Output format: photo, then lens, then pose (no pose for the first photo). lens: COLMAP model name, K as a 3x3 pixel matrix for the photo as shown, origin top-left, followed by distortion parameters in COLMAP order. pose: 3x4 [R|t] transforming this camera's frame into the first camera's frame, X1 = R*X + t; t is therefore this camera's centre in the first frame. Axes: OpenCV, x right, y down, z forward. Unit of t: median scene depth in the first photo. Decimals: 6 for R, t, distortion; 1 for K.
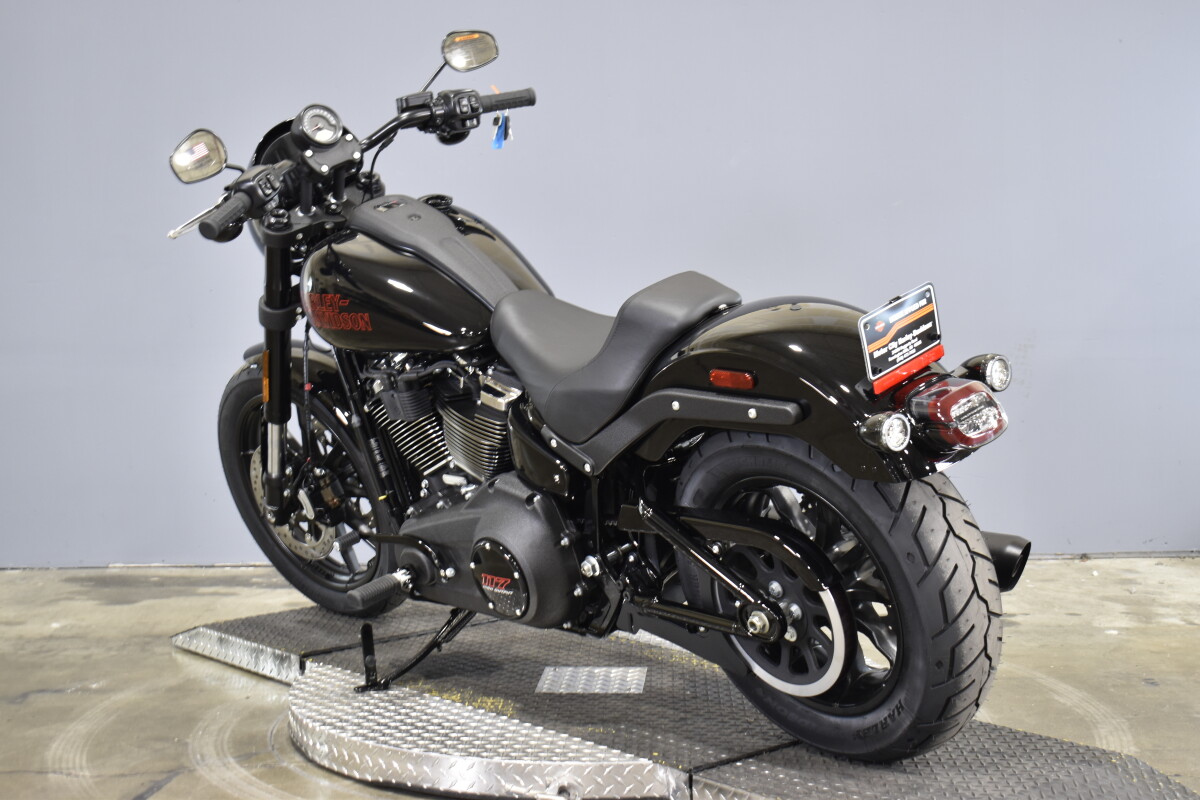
lens RADIAL K [[1862.9, 0, 600.0], [0, 1862.9, 400.0], [0, 0, 1]] dist [-0.006331, -0.032811]
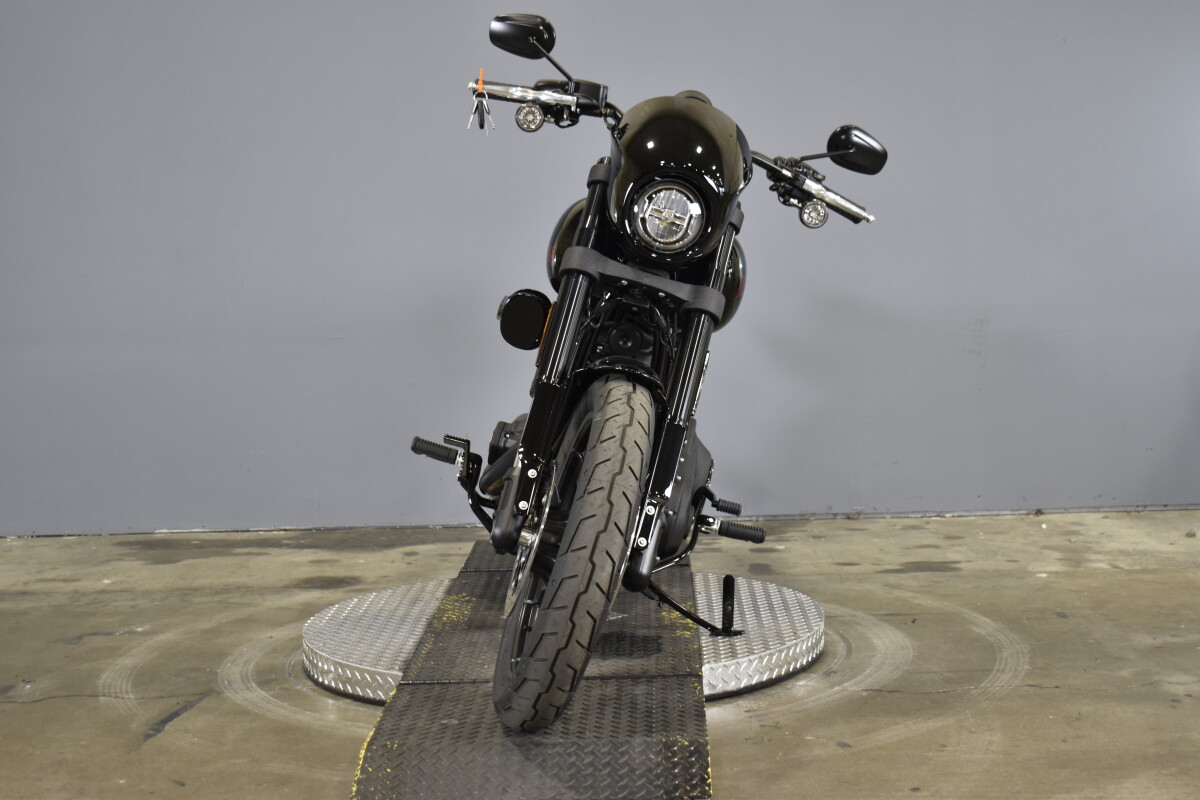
lens RADIAL K [[1875.2, 0, 600.0], [0, 1875.2, 400.0], [0, 0, 1]] dist [-0.002818, -0.047971]
pose [[0.999405, -0.014777, -0.031165, 0.047767], [0.015103, 0.999833, 0.010254, 0.003946], [0.031008, -0.010718, 0.999462, -0.138524]]
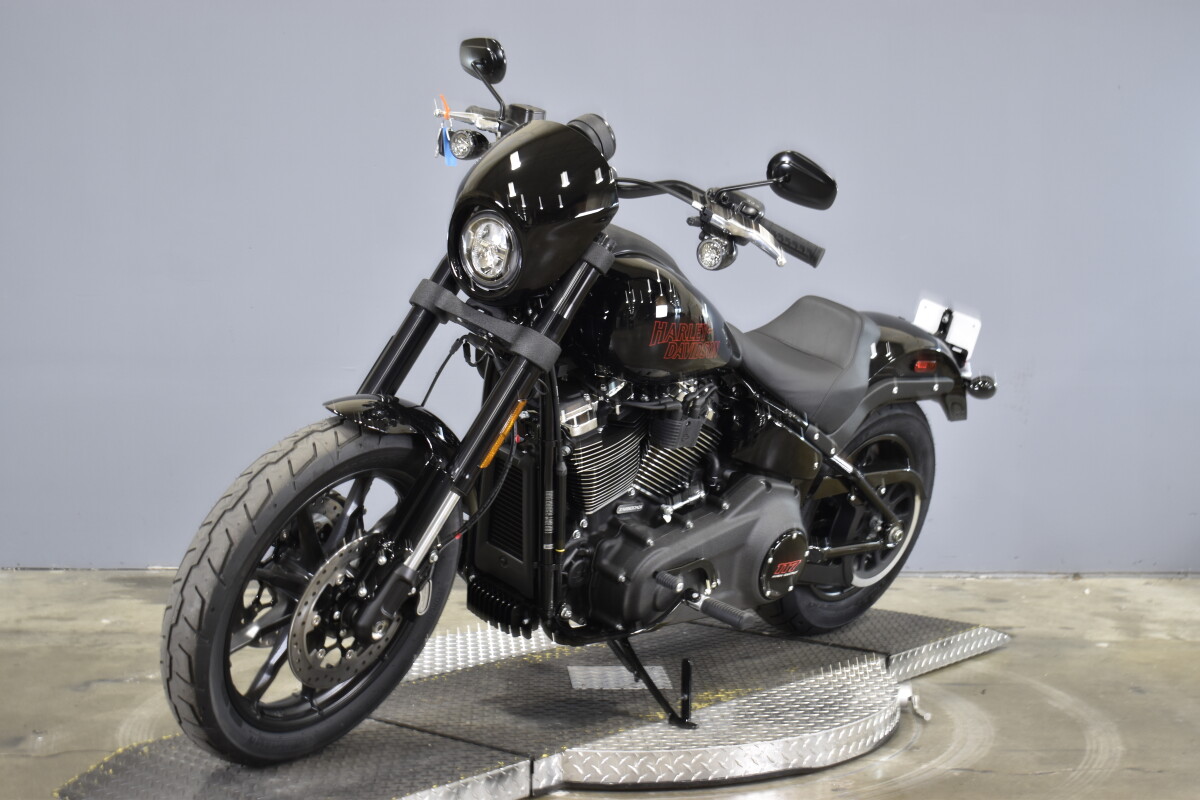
lens RADIAL K [[1875.2, 0, 600.0], [0, 1875.2, 400.0], [0, 0, 1]] dist [-0.002818, -0.047971]
pose [[0.999816, 0.018427, 0.005245, -0.021095], [-0.018370, 0.999775, -0.010638, 0.001497], [-0.005440, 0.010539, 0.999930, -0.073886]]
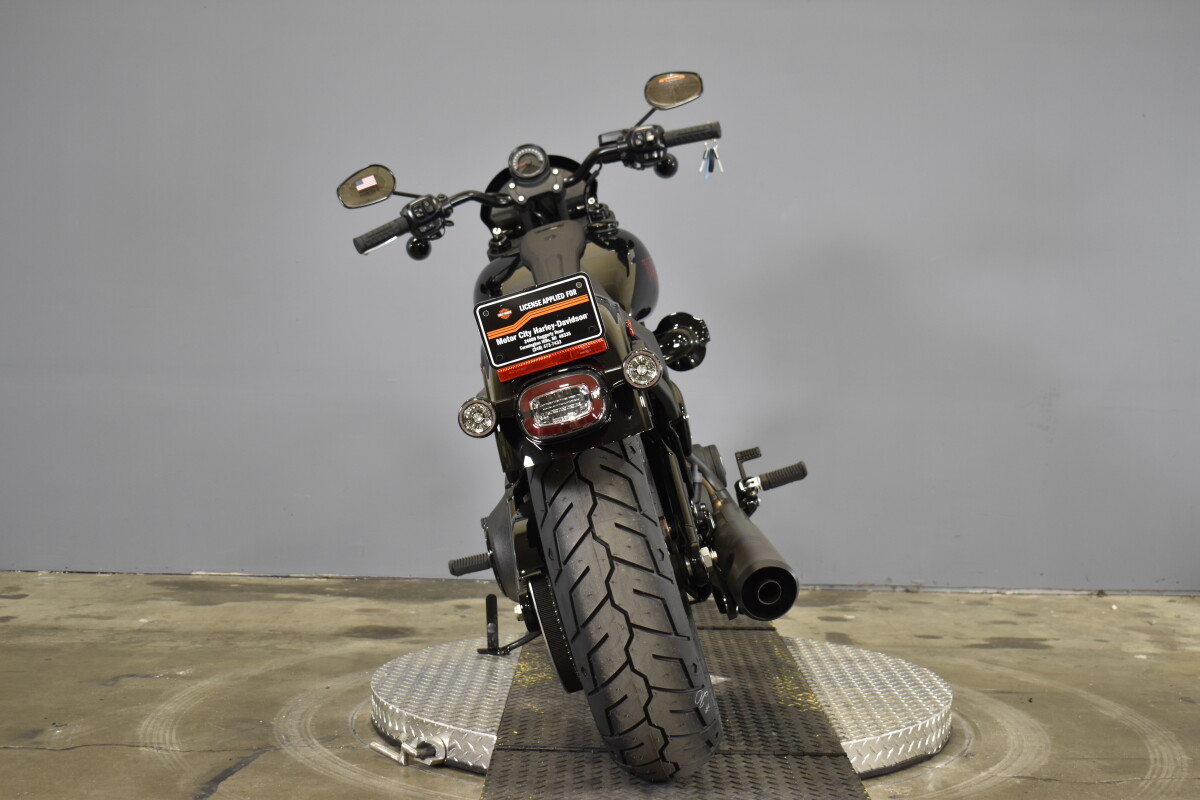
lens RADIAL K [[1650.3, 0, 600.0], [0, 1650.3, 400.0], [0, 0, 1]] dist [-0.036176, 0.003084]
pose [[0.999492, 0.030808, -0.008130, -0.030208], [-0.031149, 0.998463, -0.045849, 0.032587], [0.006705, 0.046079, 0.998915, 0.061102]]
